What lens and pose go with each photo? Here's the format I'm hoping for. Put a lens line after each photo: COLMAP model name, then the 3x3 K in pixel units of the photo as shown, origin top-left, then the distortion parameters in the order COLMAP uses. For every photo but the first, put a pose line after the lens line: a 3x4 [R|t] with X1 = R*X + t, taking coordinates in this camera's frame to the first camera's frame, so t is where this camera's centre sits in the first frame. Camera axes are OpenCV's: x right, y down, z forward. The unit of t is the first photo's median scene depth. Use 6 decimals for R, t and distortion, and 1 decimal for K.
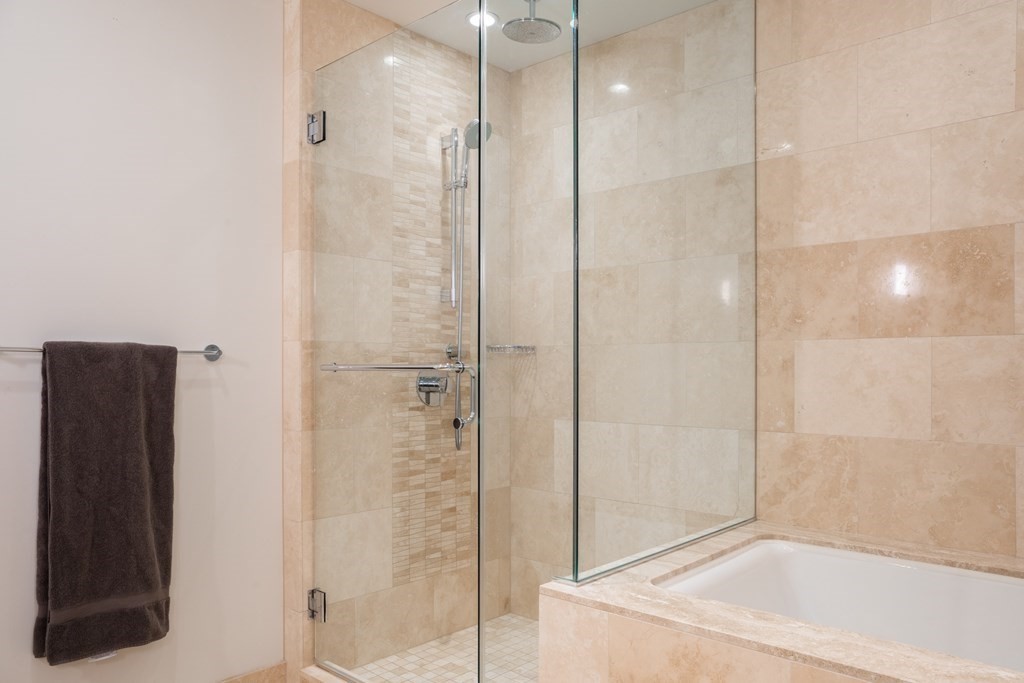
lens RADIAL K [[718.5, 0, 512.7], [0, 718.5, 346.4], [0, 0, 1]] dist [-0.008602, 0.003124]
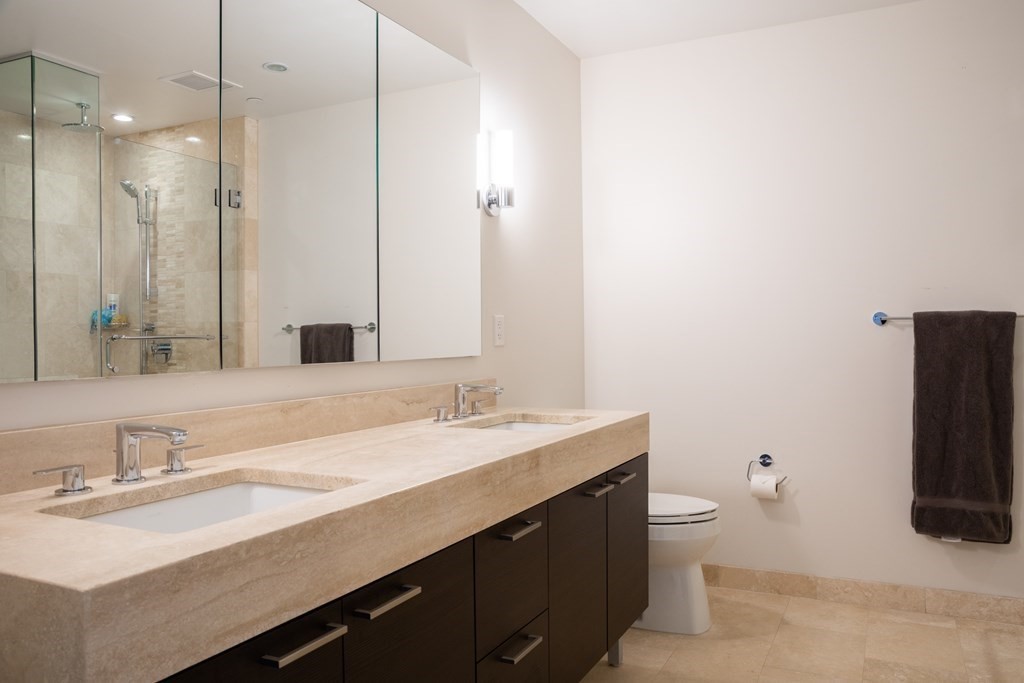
lens RADIAL K [[781.1, 0, 512.6], [0, 781.1, 340.7], [0, 0, 1]] dist [0.000292, 0.000064]
pose [[0.256443, 0.002593, -0.966556, 0.635093], [0.037386, 0.999221, 0.012600, 0.000648], [0.965836, -0.039366, 0.256147, -0.178931]]
